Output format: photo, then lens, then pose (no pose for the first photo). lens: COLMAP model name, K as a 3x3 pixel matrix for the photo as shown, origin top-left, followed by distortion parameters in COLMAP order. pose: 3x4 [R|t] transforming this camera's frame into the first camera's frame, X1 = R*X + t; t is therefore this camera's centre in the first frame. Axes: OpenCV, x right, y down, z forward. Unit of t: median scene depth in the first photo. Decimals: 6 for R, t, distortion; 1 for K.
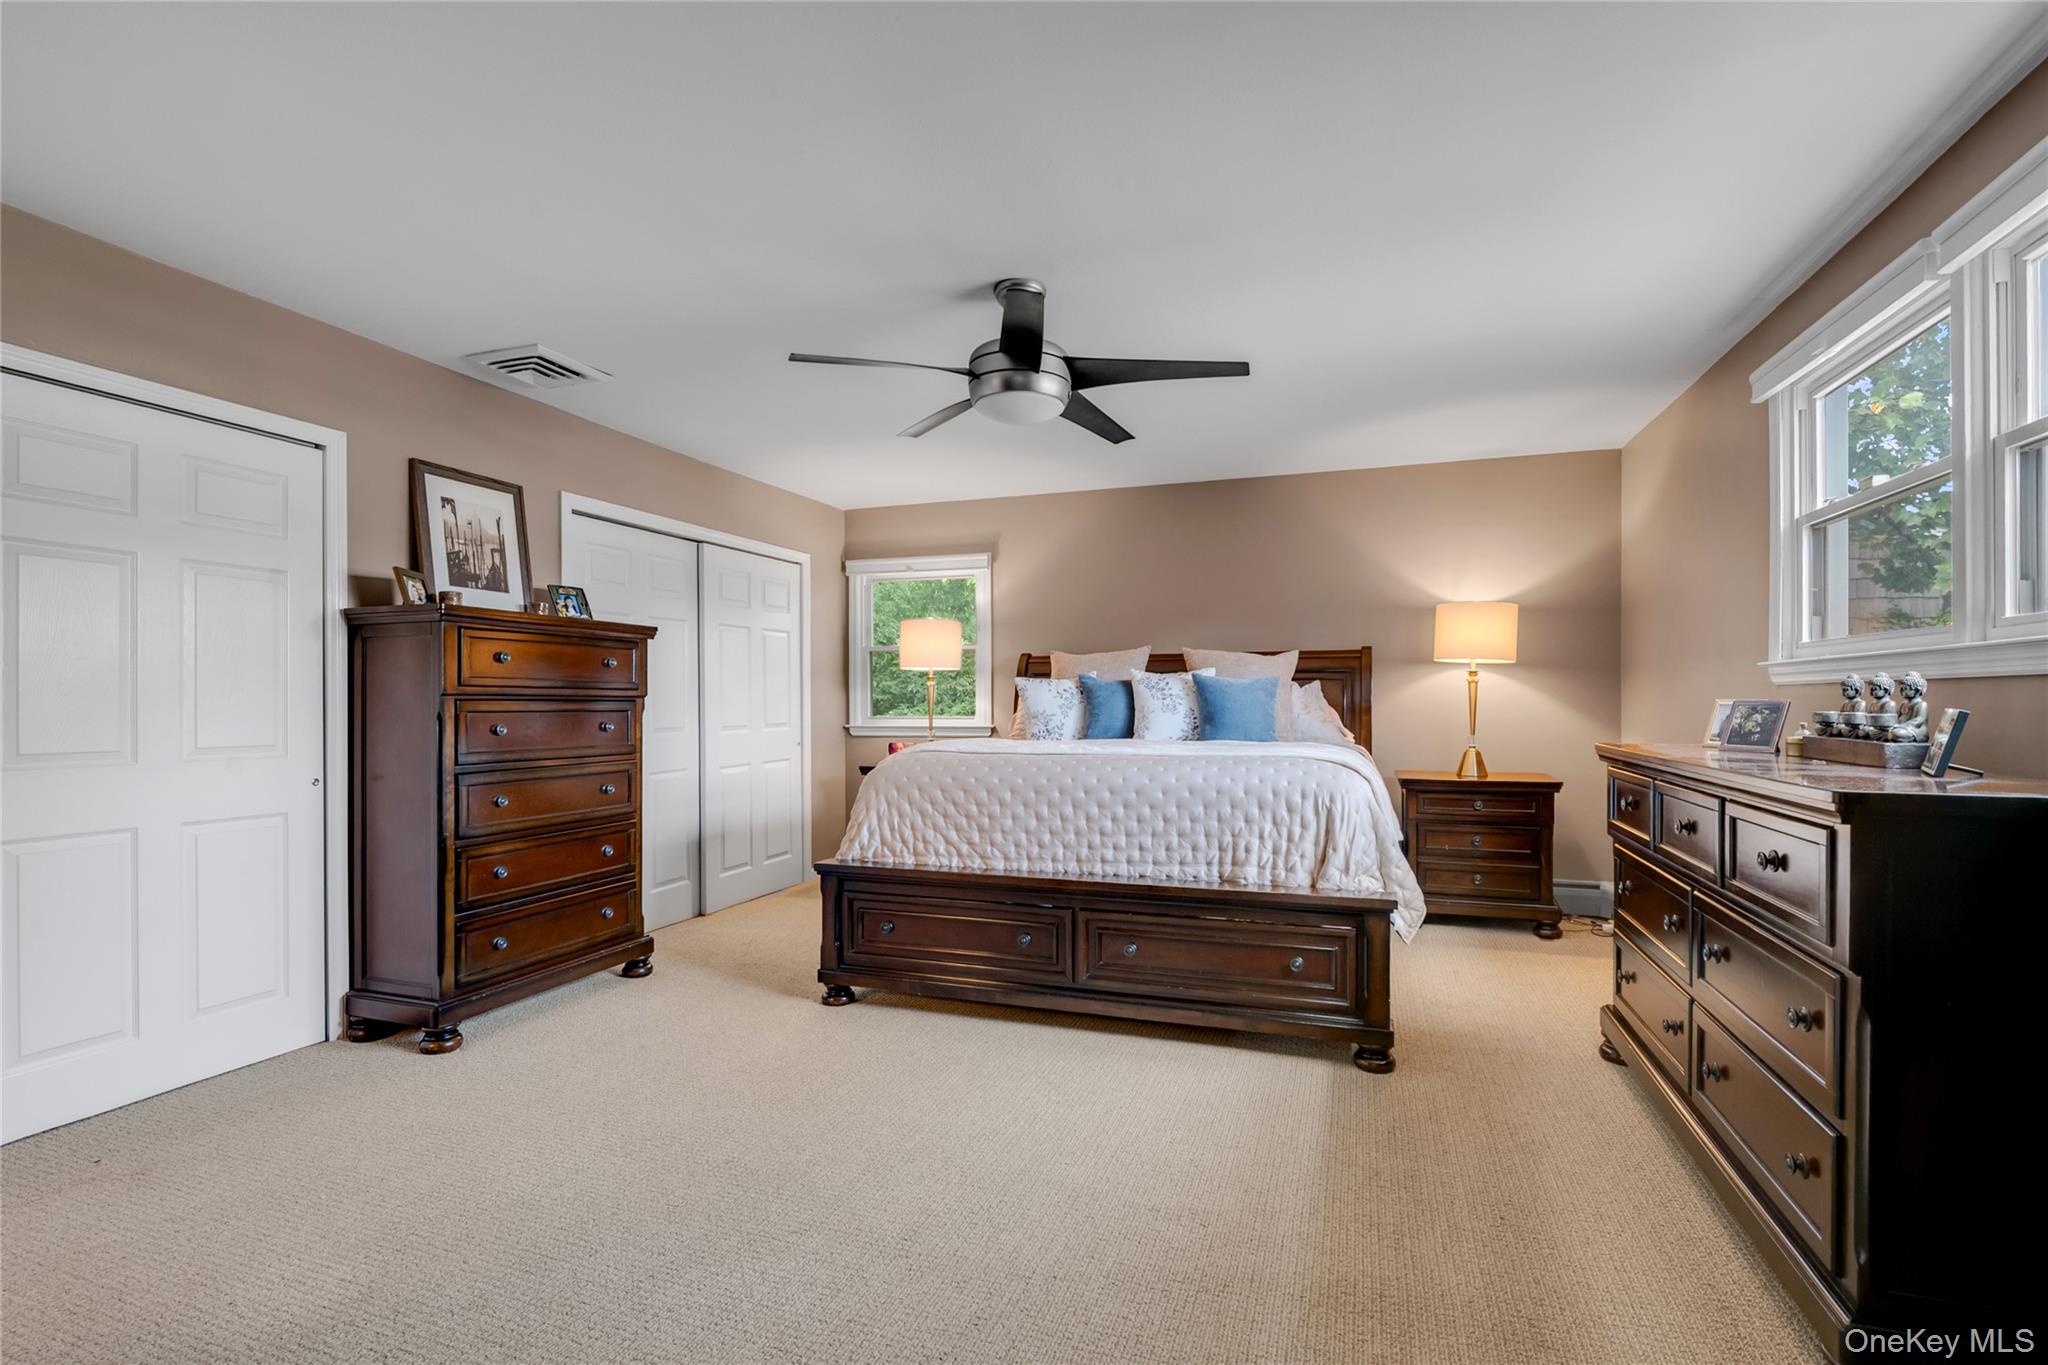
lens RADIAL K [[927.4, 0, 1026.0], [0, 927.4, 695.6], [0, 0, 1]] dist [-0.003787, -0.000207]
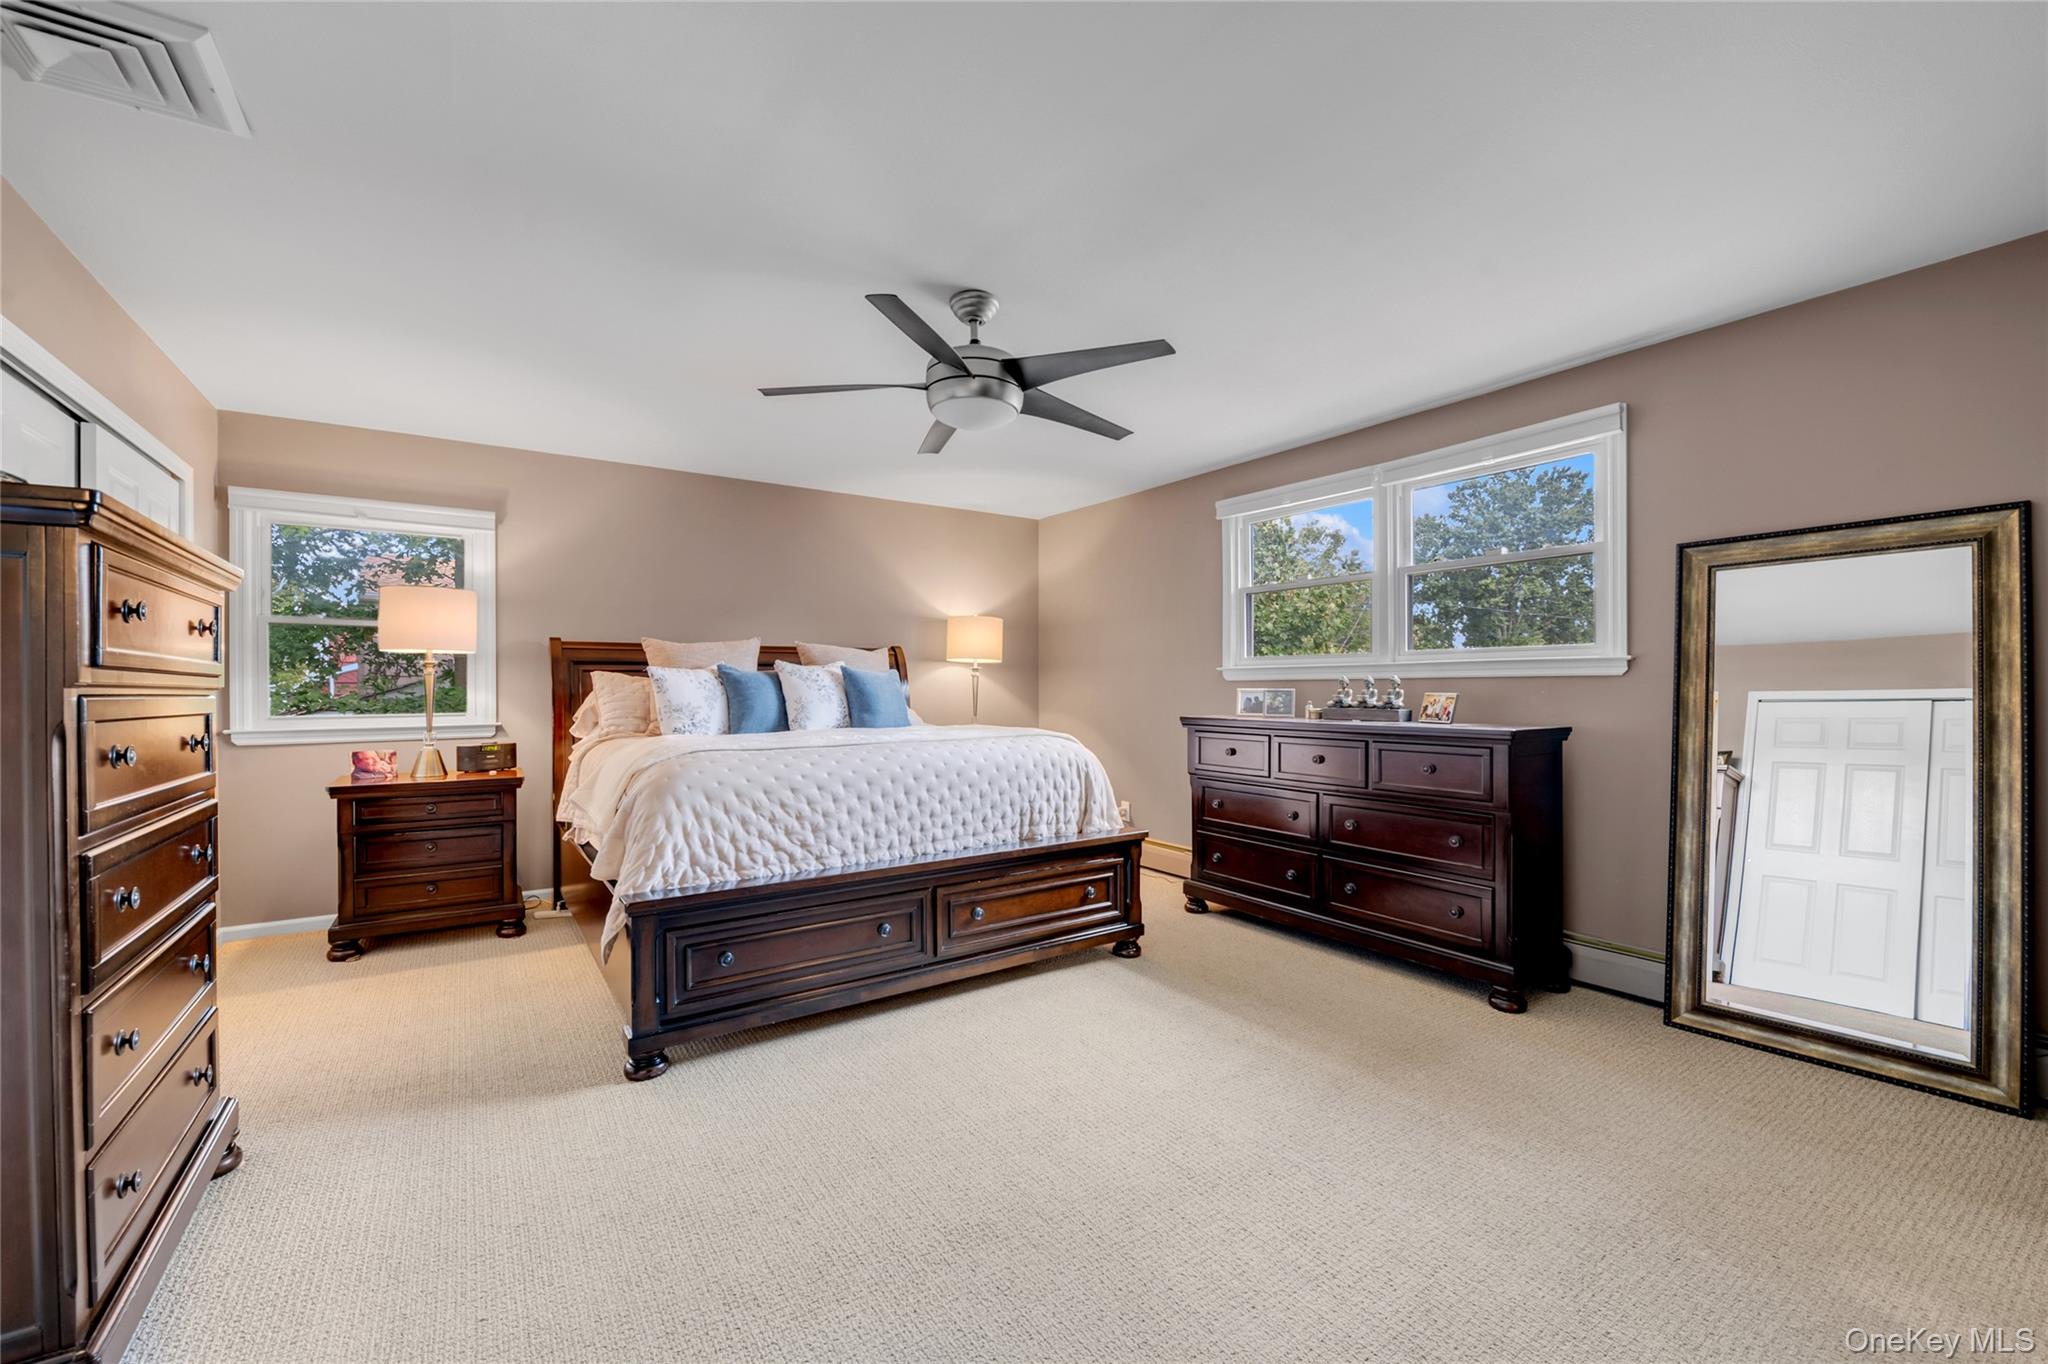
lens RADIAL K [[828.5, 0, 1027.2], [0, 828.5, 686.5], [0, 0, 1]] dist [-0.012598, -0.000219]
pose [[0.584249, 0.000561, 0.811574, -0.603417], [-0.000723, 1.000000, -0.000171, -0.000493], [-0.811574, -0.000487, 0.584249, 0.333428]]
